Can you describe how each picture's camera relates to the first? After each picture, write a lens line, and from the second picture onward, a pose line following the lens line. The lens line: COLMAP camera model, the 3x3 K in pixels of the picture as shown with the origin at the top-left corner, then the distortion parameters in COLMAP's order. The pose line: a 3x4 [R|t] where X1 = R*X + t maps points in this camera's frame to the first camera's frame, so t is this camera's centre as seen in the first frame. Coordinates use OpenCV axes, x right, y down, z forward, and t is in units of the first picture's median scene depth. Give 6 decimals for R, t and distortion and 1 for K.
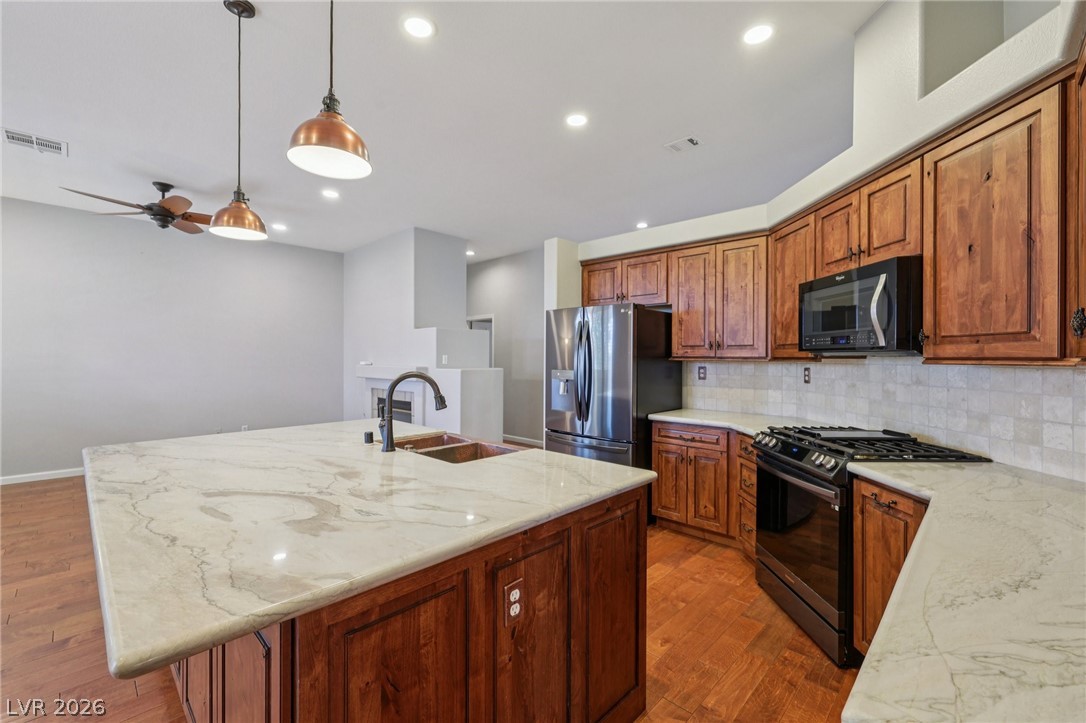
lens RADIAL K [[454.6, 0, 542.4], [0, 454.6, 359.5], [0, 0, 1]] dist [0.000185, 0.000178]
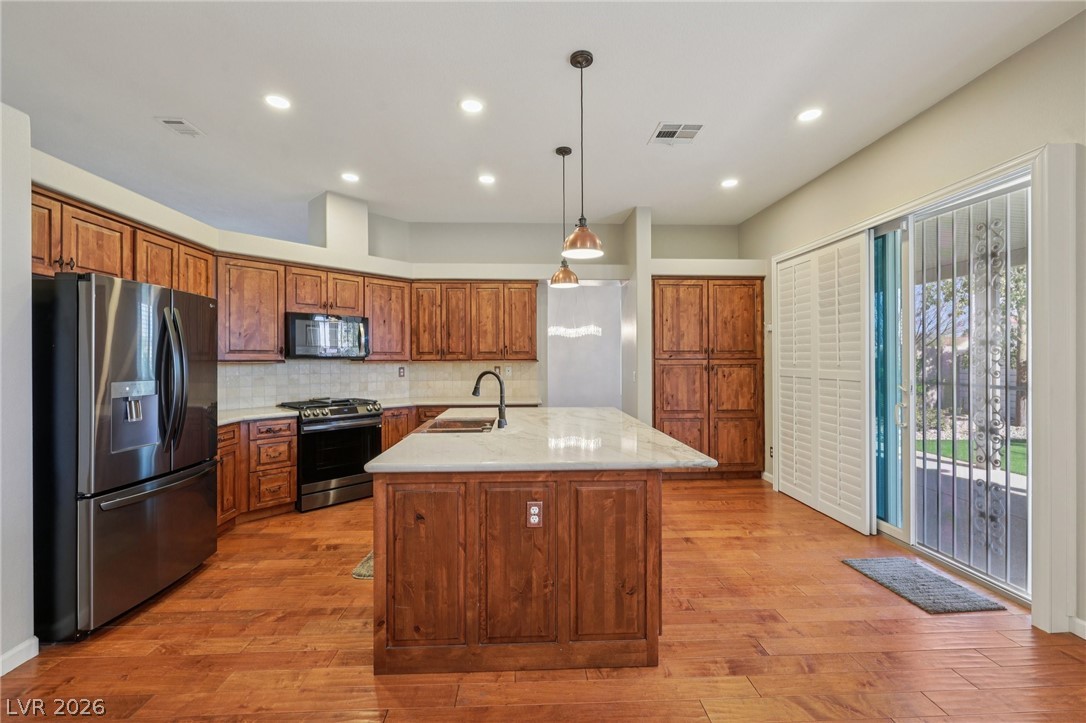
lens RADIAL K [[454.6, 0, 542.4], [0, 454.6, 359.5], [0, 0, 1]] dist [0.000185, 0.000178]
pose [[-0.729349, 0.003870, 0.684131, -1.269118], [0.006294, 0.999980, 0.001054, -0.002738], [-0.684113, 0.005075, -0.729359, 1.765961]]
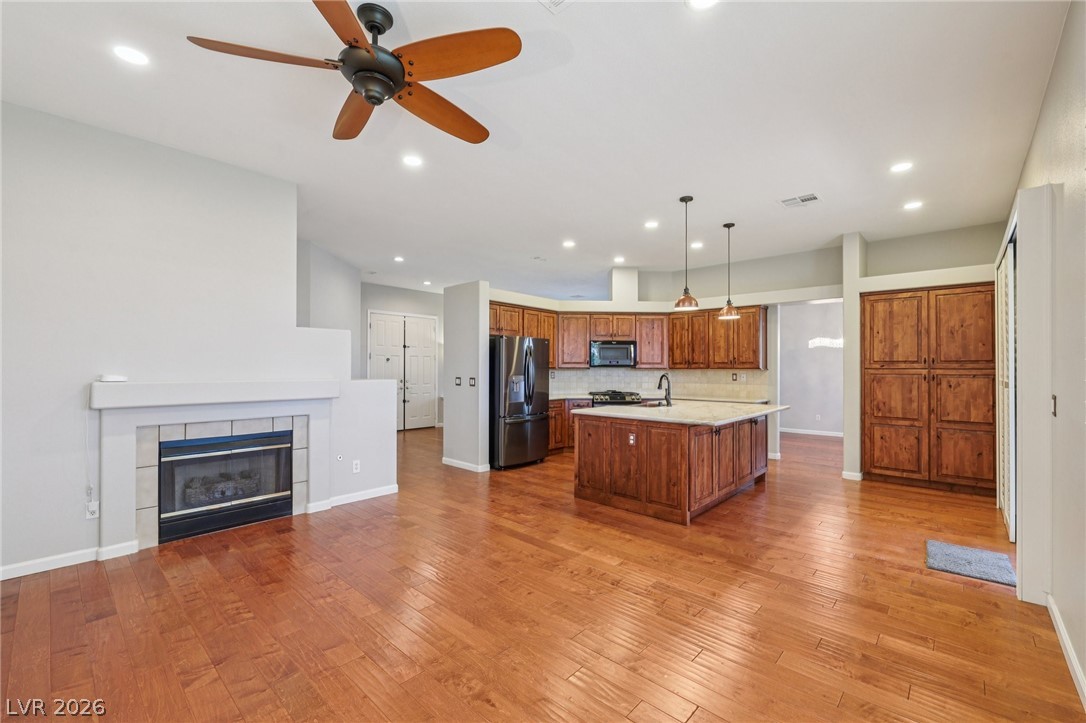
lens RADIAL K [[454.6, 0, 542.4], [0, 454.6, 359.5], [0, 0, 1]] dist [0.000185, 0.000178]
pose [[-0.029306, 0.019786, 0.999375, -2.470889], [-0.000410, 0.999804, -0.019807, 0.001269], [-0.999570, -0.000990, -0.029292, 1.577890]]
